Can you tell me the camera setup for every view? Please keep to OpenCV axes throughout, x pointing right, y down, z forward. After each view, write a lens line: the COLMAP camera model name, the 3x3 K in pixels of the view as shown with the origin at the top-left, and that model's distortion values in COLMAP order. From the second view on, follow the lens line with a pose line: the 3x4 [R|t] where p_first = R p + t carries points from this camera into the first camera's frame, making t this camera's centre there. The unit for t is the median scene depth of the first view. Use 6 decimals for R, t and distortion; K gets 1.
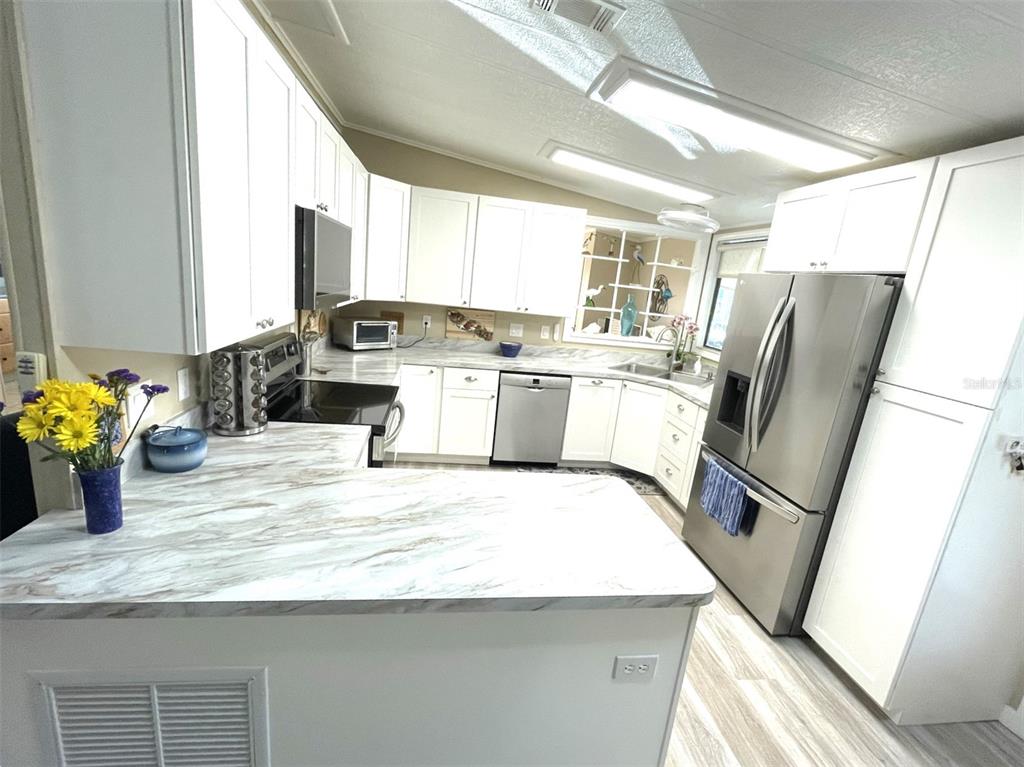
lens RADIAL K [[460.9, 0, 512.0], [0, 460.9, 383.5], [0, 0, 1]] dist [0.000502, 0.000122]
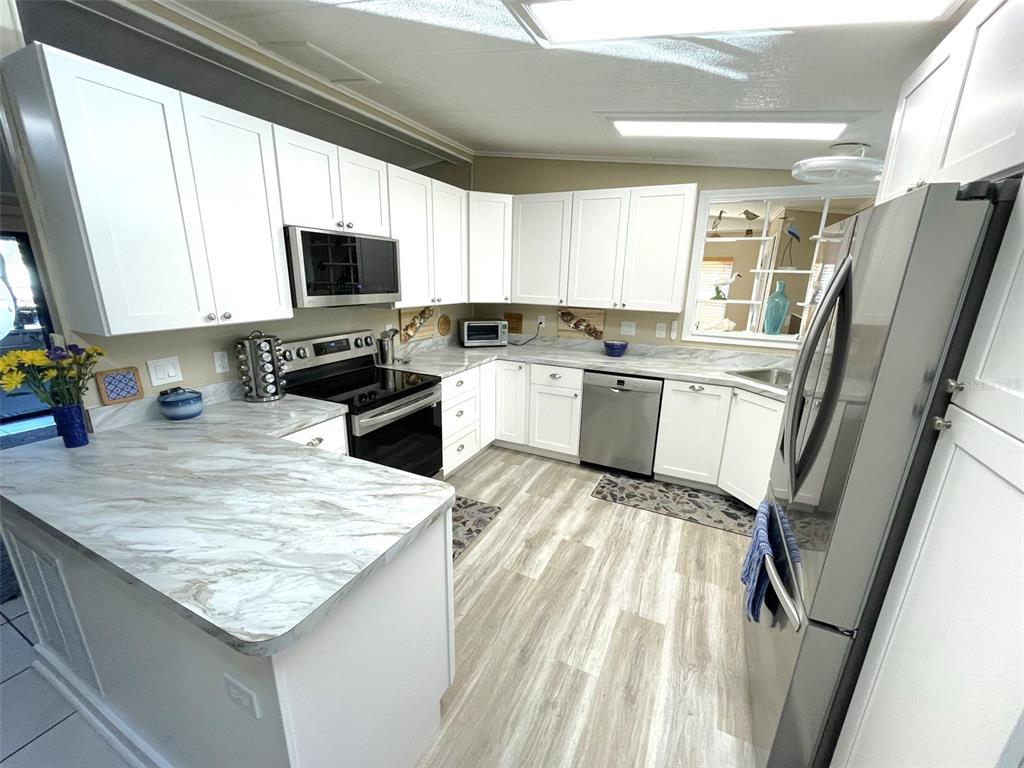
lens RADIAL K [[411.2, 0, 512.0], [0, 411.2, 384.0], [0, 0, 1]] dist [-0.001244, -0.000047]
pose [[0.827619, 0.060110, -0.558063, 0.322022], [-0.060624, 0.998006, 0.017590, -0.002799], [0.558007, 0.019274, 0.829612, 0.190203]]
